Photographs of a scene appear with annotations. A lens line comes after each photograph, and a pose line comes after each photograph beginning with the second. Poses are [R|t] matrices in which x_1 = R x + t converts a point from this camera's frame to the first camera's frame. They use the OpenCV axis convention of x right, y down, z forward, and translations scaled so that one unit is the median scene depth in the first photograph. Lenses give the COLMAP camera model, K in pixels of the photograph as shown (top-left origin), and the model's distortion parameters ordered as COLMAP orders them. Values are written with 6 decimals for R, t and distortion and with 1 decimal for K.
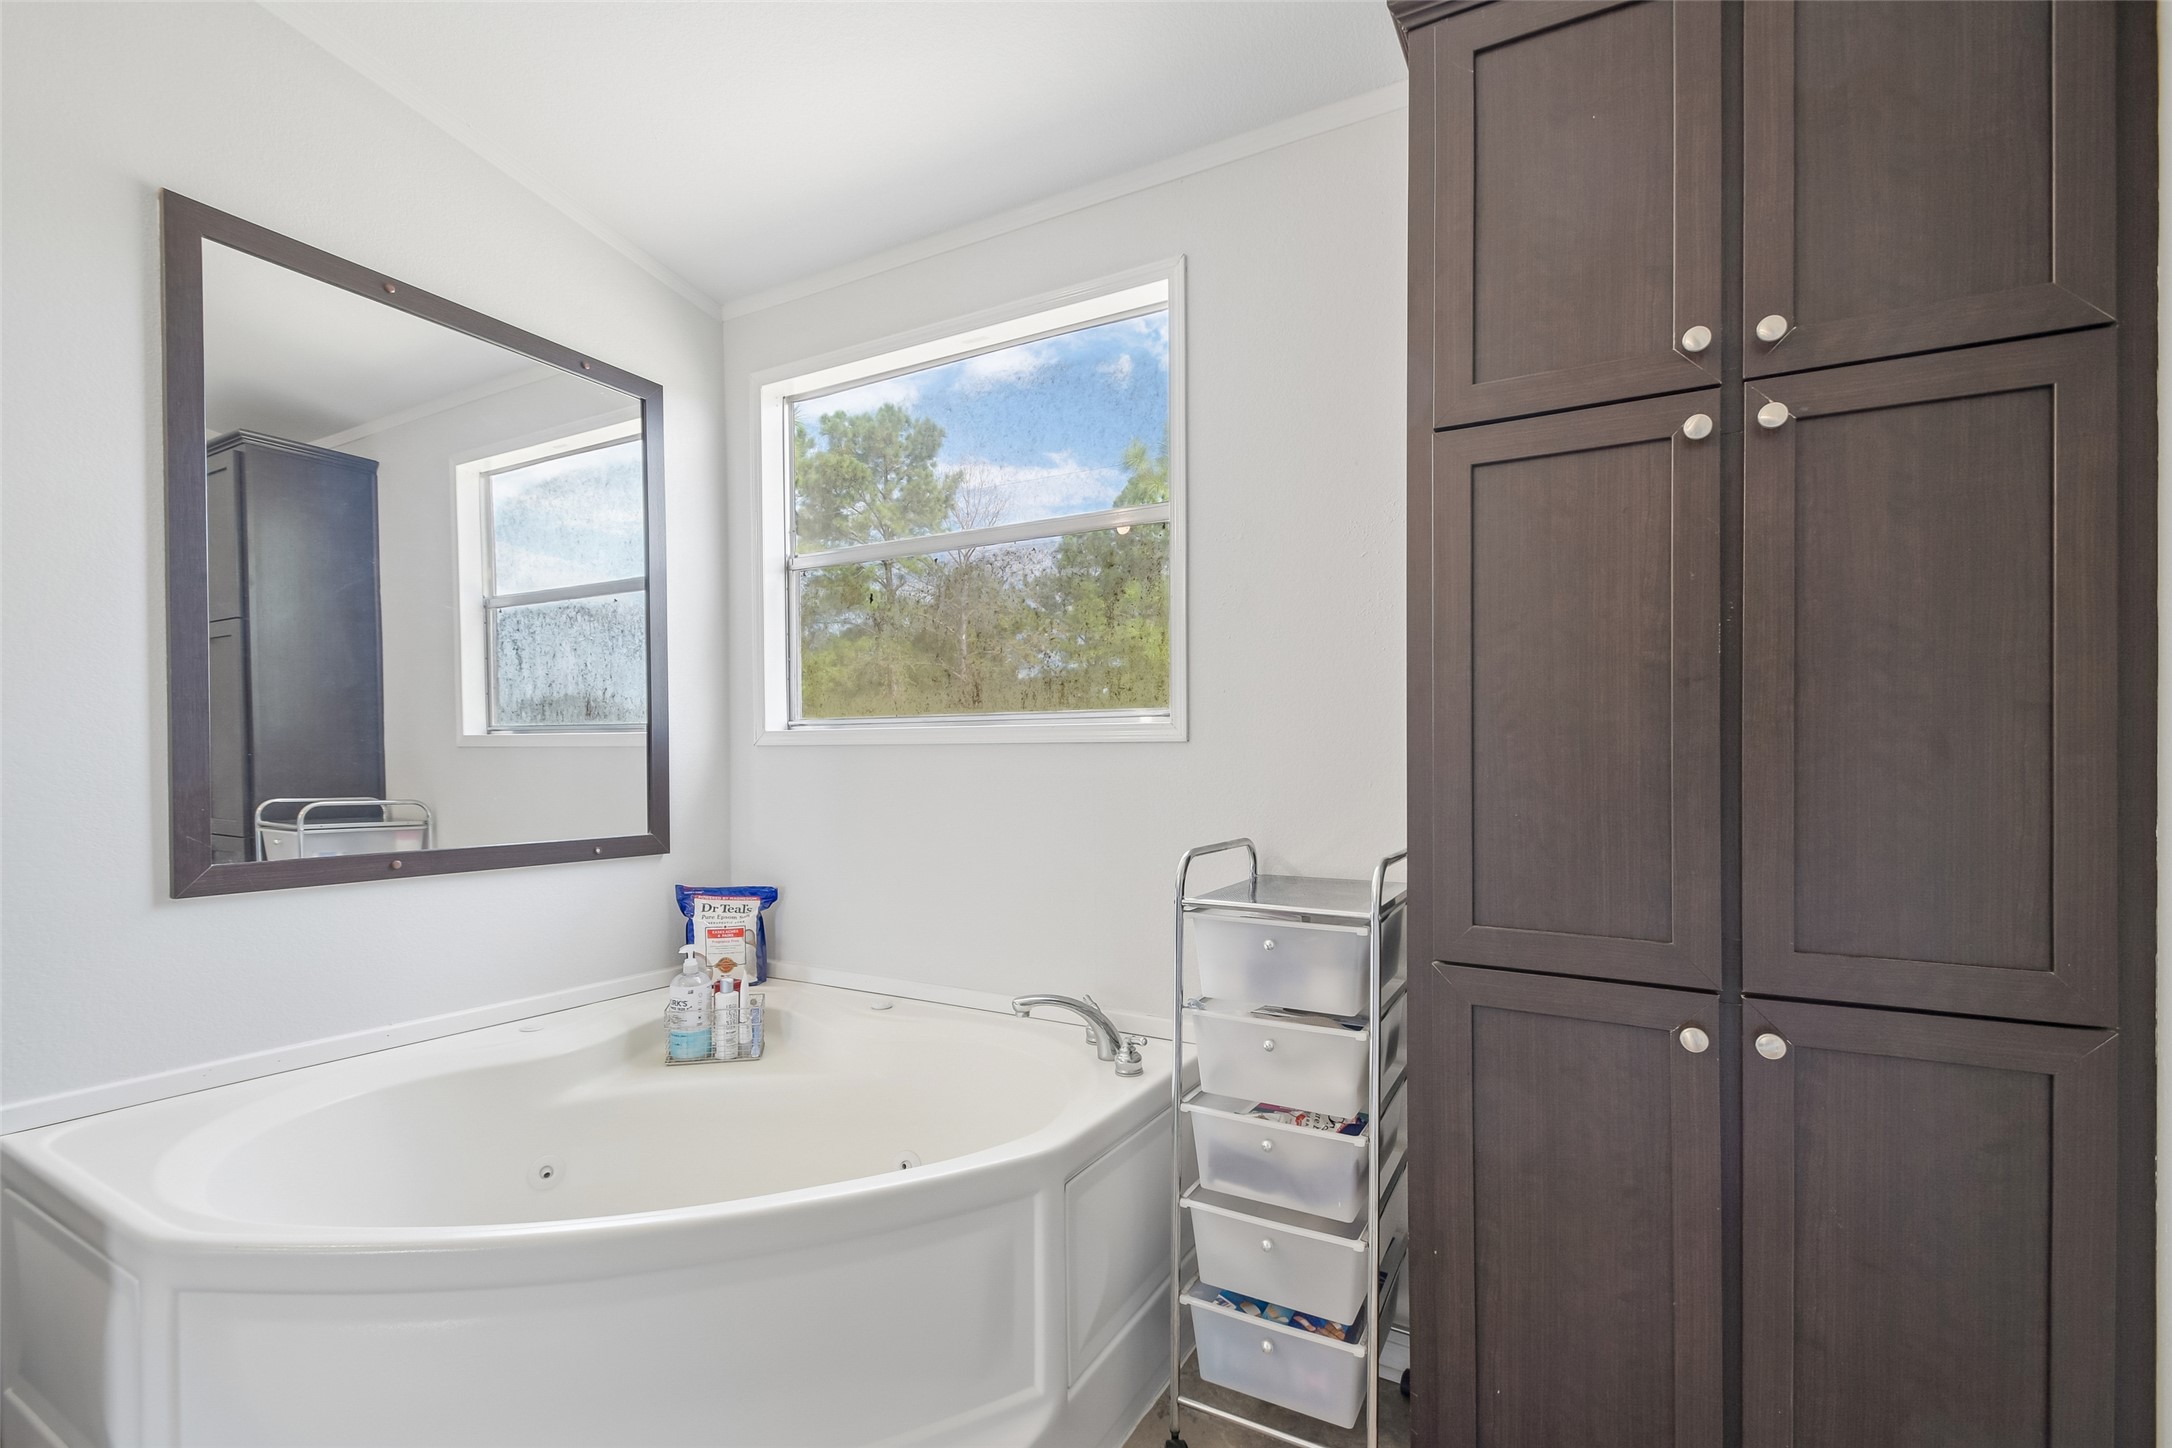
lens RADIAL K [[977.6, 0, 1079.0], [0, 977.6, 771.1], [0, 0, 1]] dist [0.018524, -0.016892]
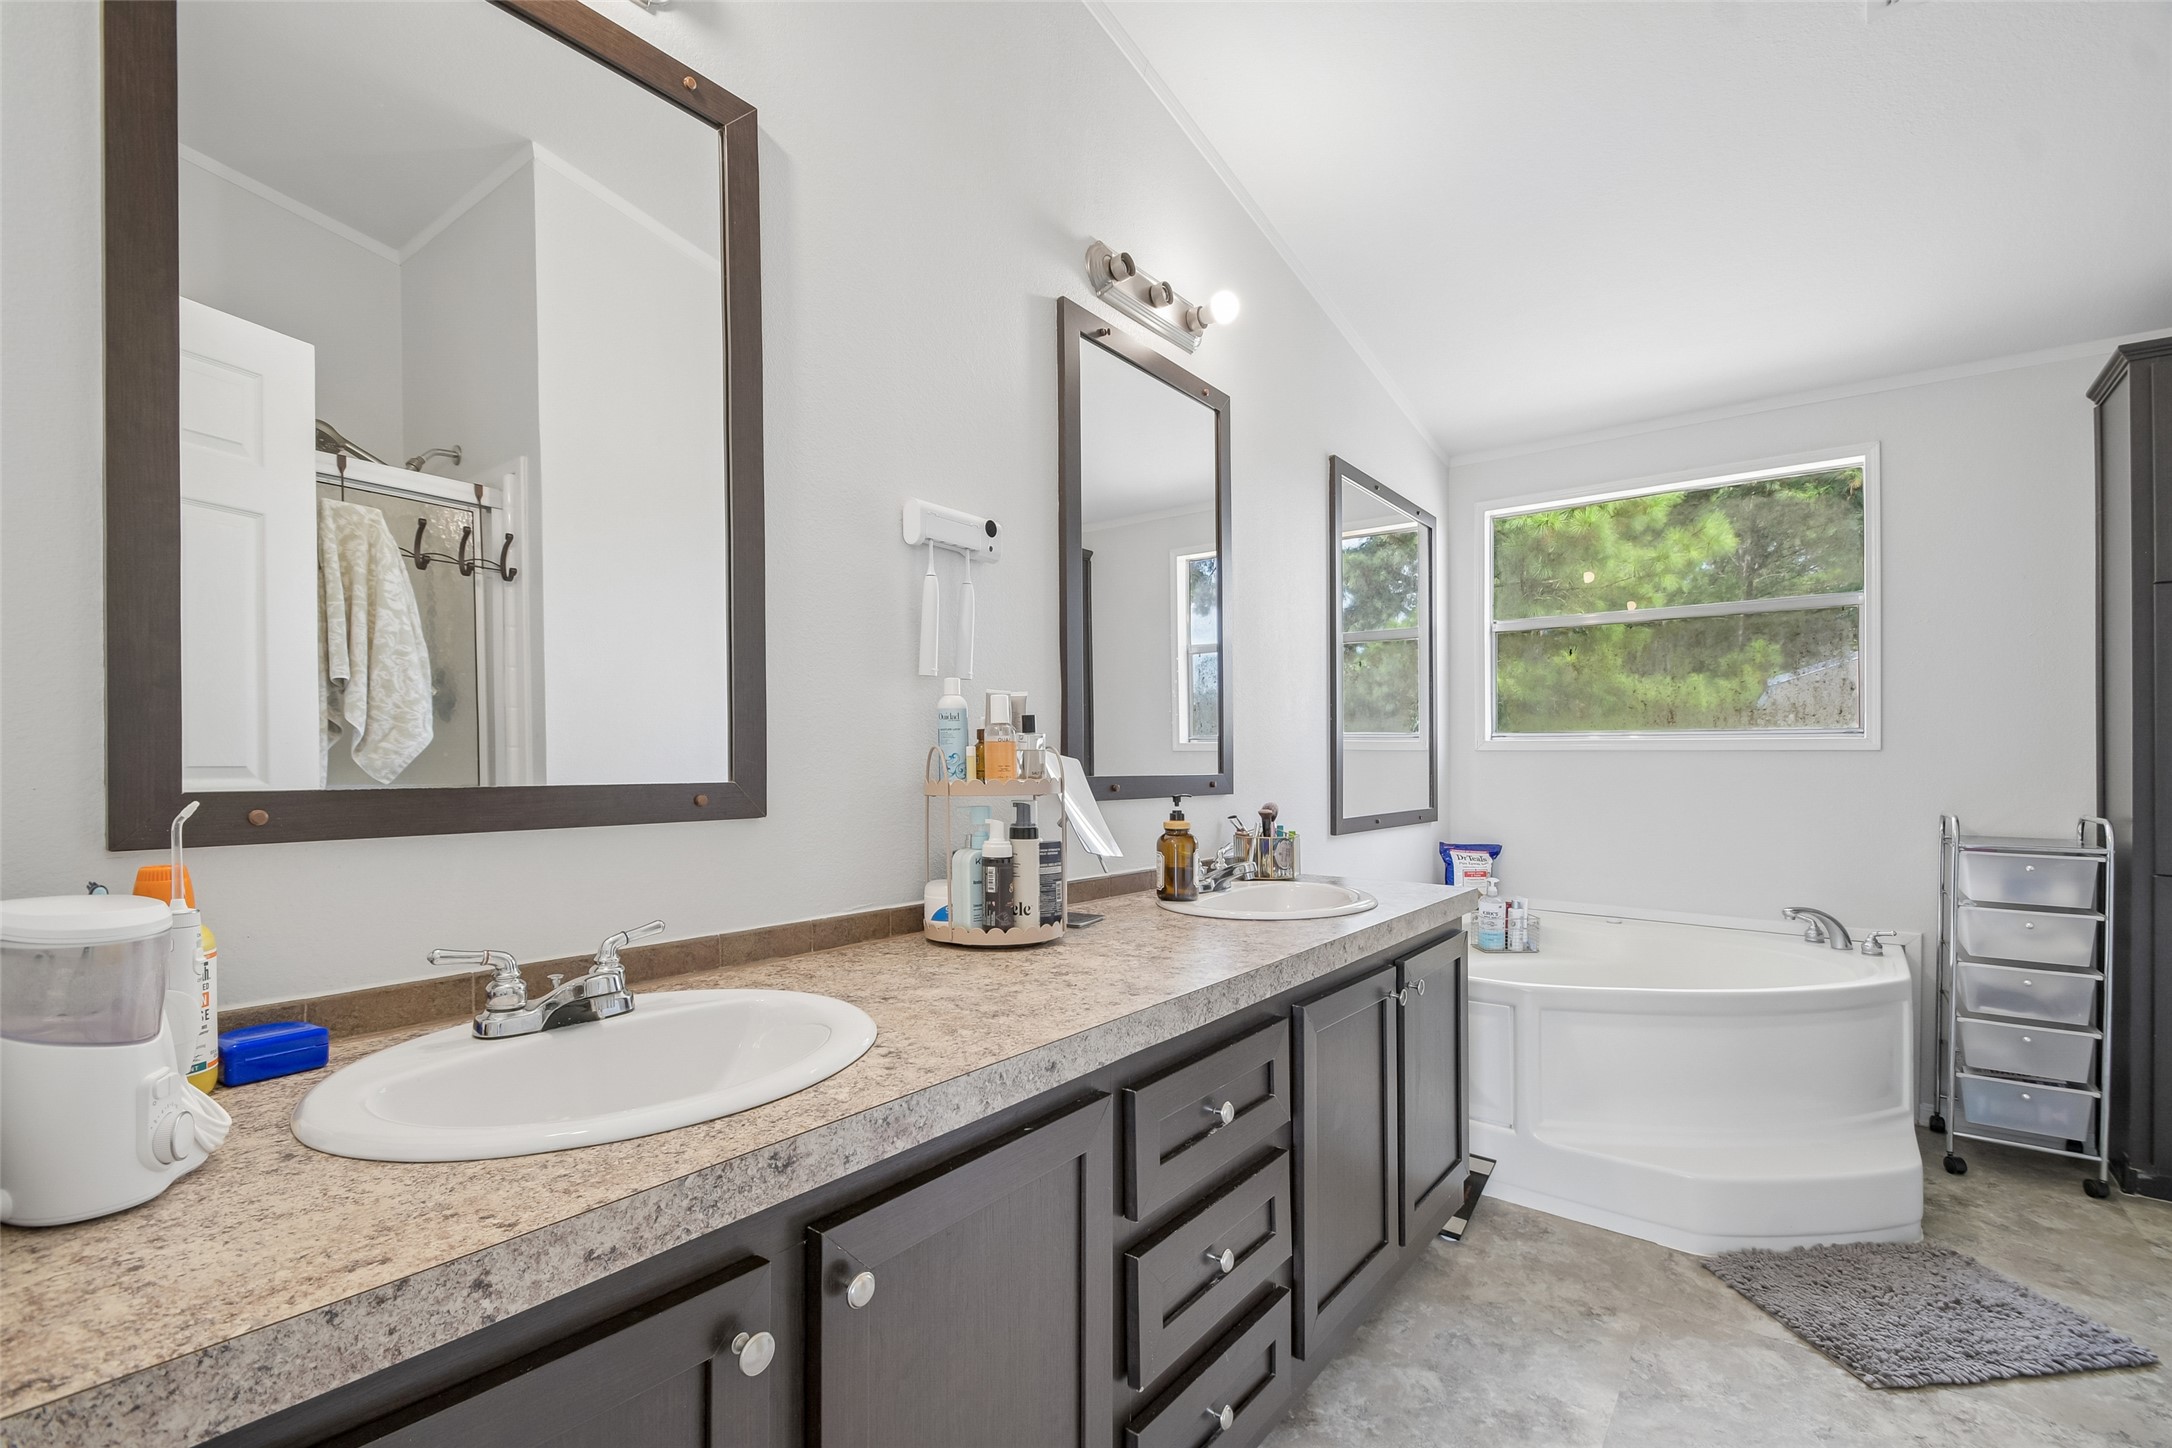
lens RADIAL K [[962.8, 0, 1081.1], [0, 962.8, 761.4], [0, 0, 1]] dist [0.012968, -0.016723]
pose [[0.989313, 0.004269, -0.145745, -0.864800], [-0.005581, 0.999948, -0.008592, 0.007866], [0.145701, 0.009313, 0.989285, -0.661172]]
